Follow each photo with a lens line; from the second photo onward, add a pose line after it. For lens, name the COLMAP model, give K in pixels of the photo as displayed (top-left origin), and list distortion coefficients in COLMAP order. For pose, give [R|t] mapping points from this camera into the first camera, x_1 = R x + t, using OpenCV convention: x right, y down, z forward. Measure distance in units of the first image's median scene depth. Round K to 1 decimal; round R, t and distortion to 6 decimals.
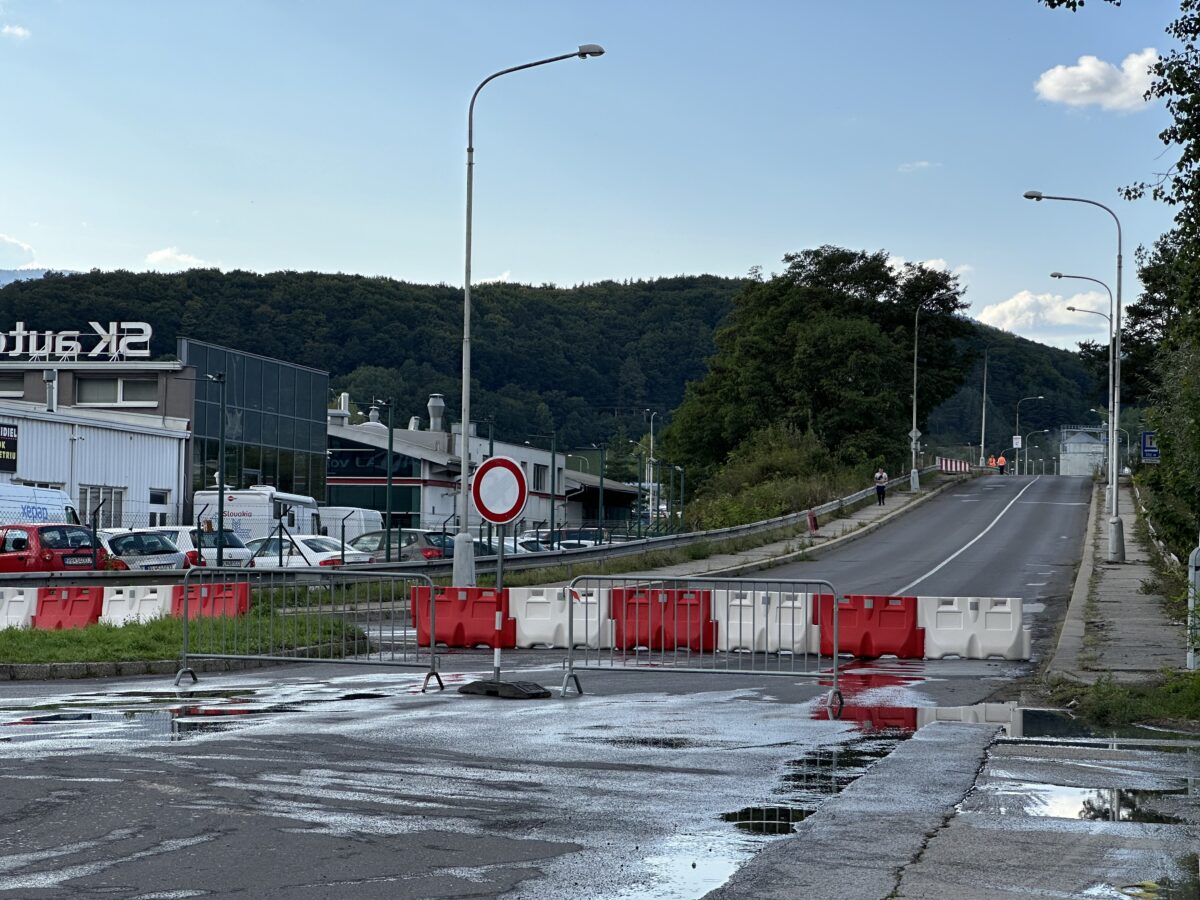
lens RADIAL K [[2614.6, 0, 604.4], [0, 2614.6, 447.0], [0, 0, 1]] dist [0.191632, 0.000000]
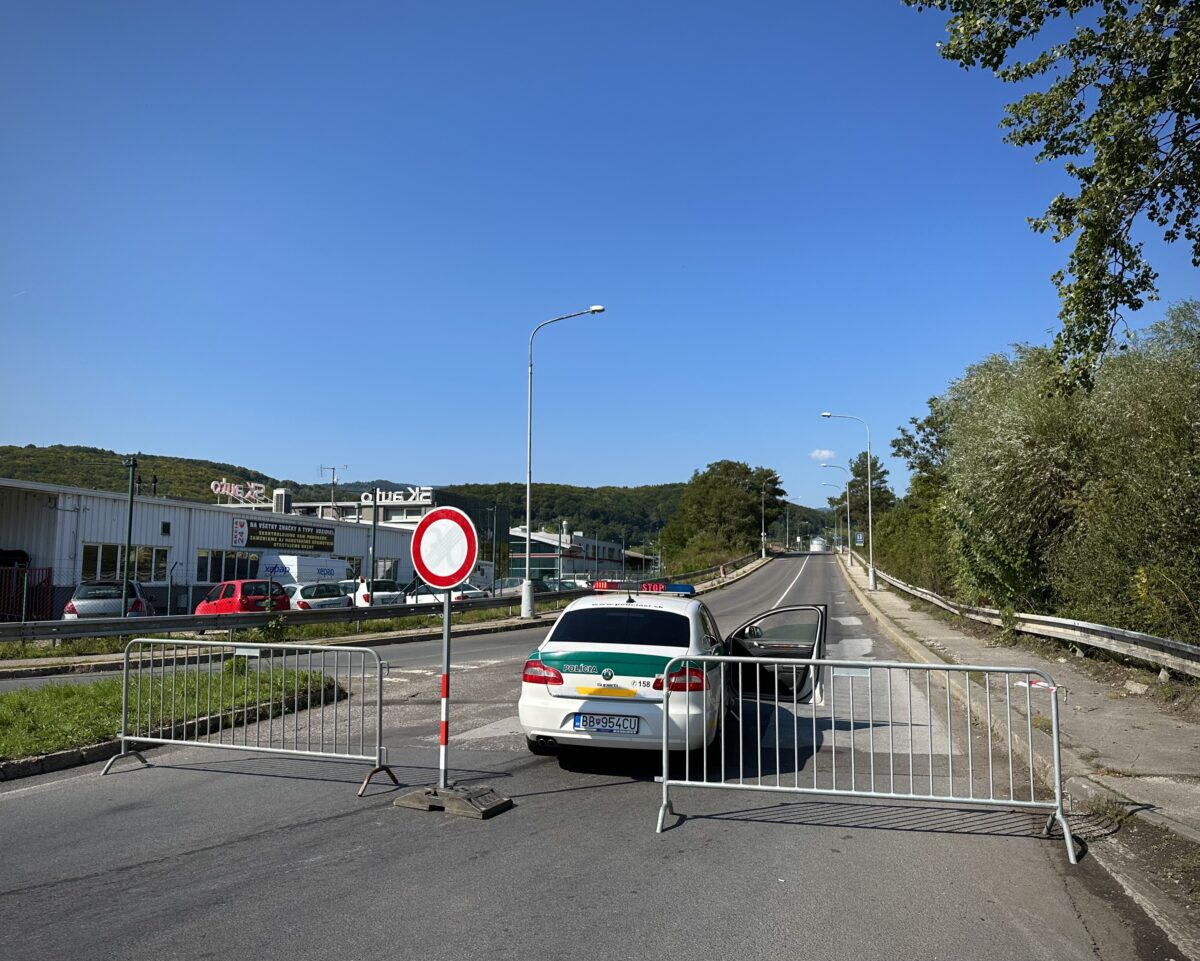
lens RADIAL K [[952.3, 0, 596.8], [0, 952.3, 472.9], [0, 0, 1]] dist [0.068797, -0.002034]
pose [[0.998781, -0.015606, -0.046833, 0.008667], [0.012059, 0.997103, -0.075097, 0.003786], [0.047869, 0.074441, 0.996076, 0.134407]]
